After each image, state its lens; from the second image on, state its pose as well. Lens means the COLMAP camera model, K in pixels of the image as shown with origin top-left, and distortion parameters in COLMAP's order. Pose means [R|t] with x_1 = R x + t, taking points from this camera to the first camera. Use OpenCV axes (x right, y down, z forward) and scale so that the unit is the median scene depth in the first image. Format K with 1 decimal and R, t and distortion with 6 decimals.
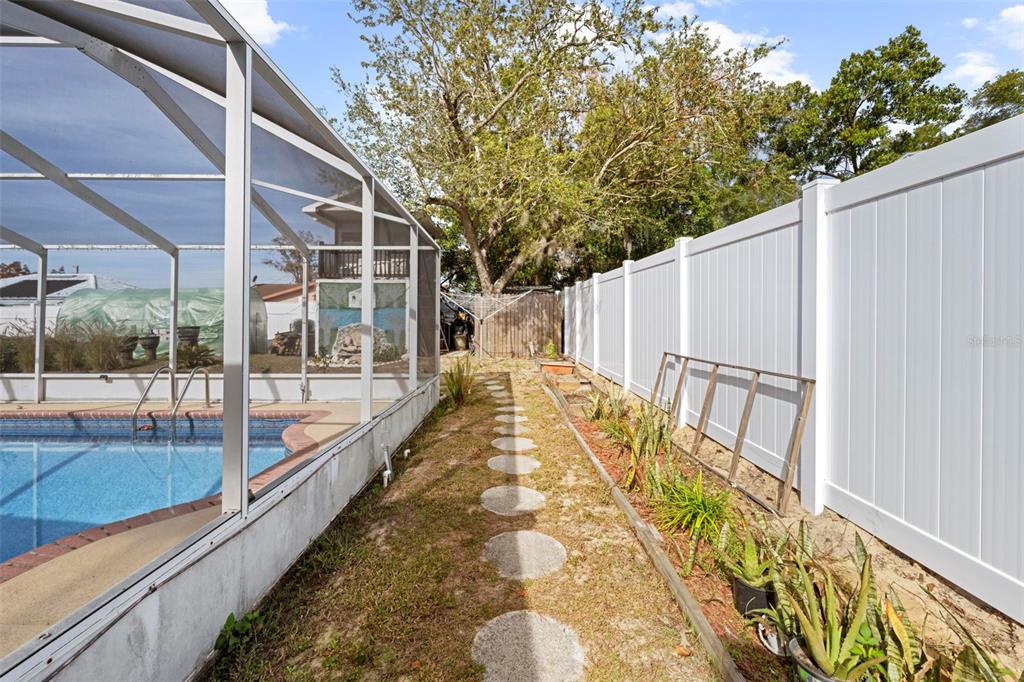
lens RADIAL K [[419.8, 0, 507.5], [0, 419.8, 324.8], [0, 0, 1]] dist [0.000055, -0.000001]
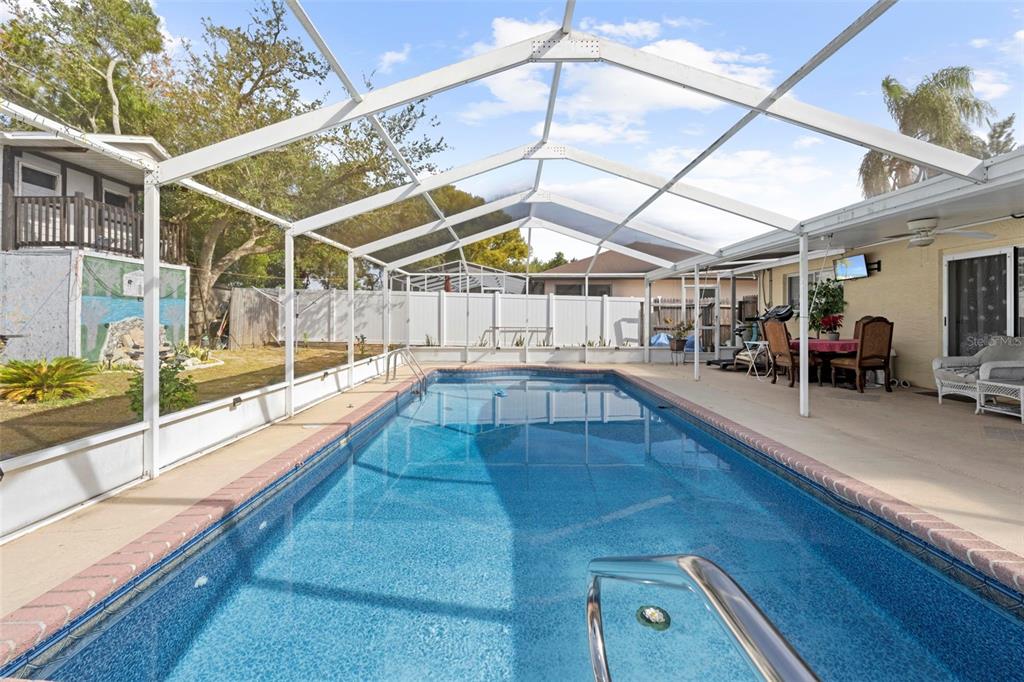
lens RADIAL K [[422.7, 0, 509.8], [0, 422.7, 315.5], [0, 0, 1]] dist [0.000336, 0.000263]
pose [[-0.002662, 0.003488, 0.999990, -1.116151], [-0.004793, 0.999982, -0.003501, -0.006809], [-0.999985, -0.004802, -0.002645, 0.327211]]
